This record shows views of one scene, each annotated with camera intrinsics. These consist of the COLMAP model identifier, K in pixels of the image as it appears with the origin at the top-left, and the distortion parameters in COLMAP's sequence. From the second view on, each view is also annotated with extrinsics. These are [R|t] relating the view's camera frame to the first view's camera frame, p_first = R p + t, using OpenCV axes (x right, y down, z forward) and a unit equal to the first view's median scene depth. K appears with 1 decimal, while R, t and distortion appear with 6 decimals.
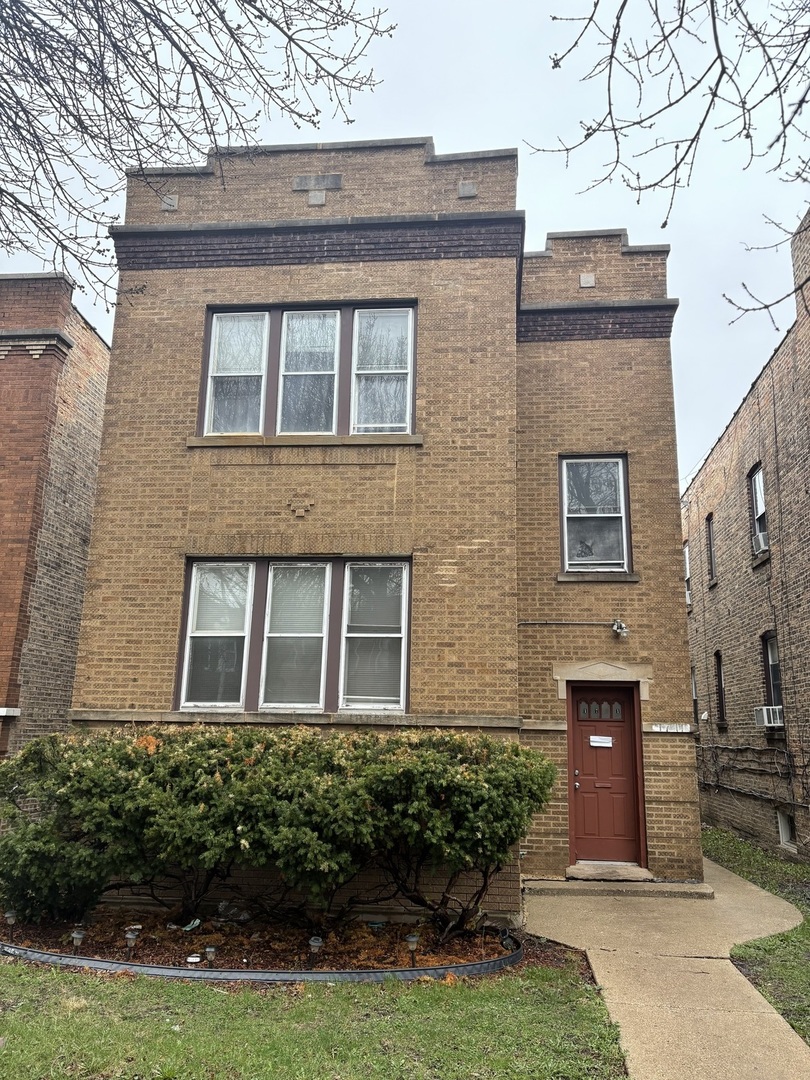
lens RADIAL K [[818.0, 0, 406.9], [0, 818.0, 532.5], [0, 0, 1]] dist [0.048014, -0.018077]
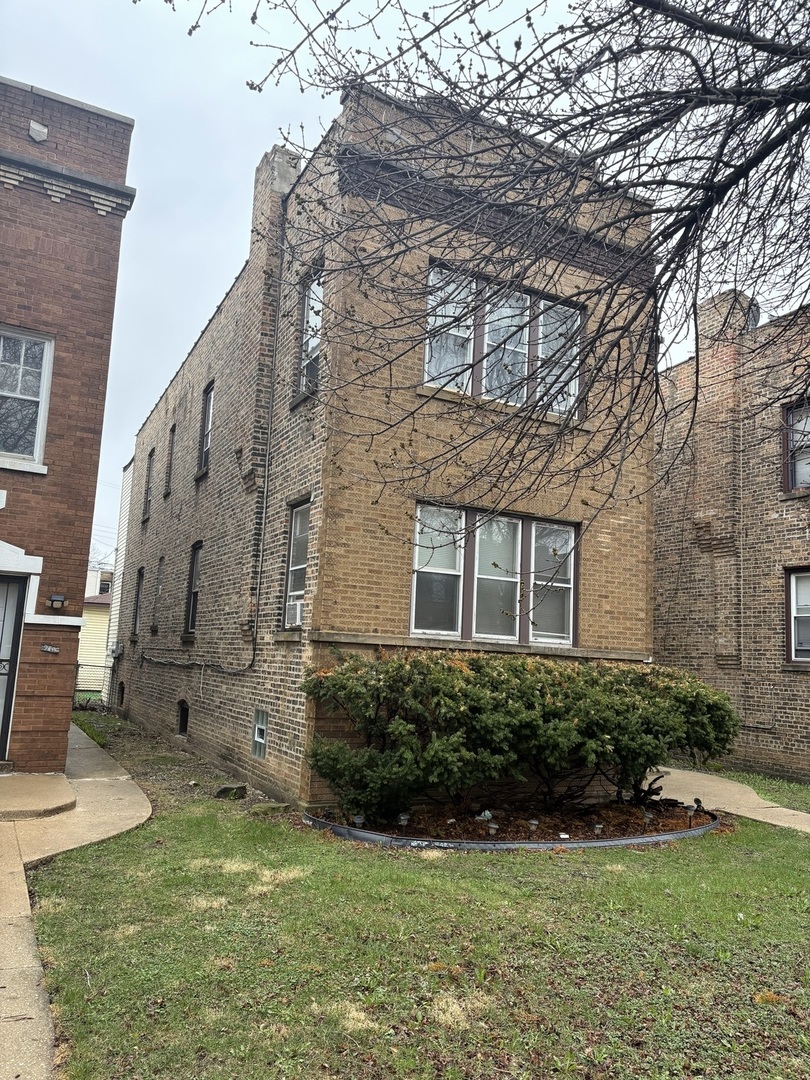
lens RADIAL K [[818.0, 0, 402.8], [0, 818.0, 545.0], [0, 0, 1]] dist [0.048014, -0.018077]
pose [[0.839034, 0.098668, 0.535058, -0.891866], [-0.166498, 0.982803, 0.079853, 0.007410], [-0.517978, -0.156086, 0.841033, 0.090696]]
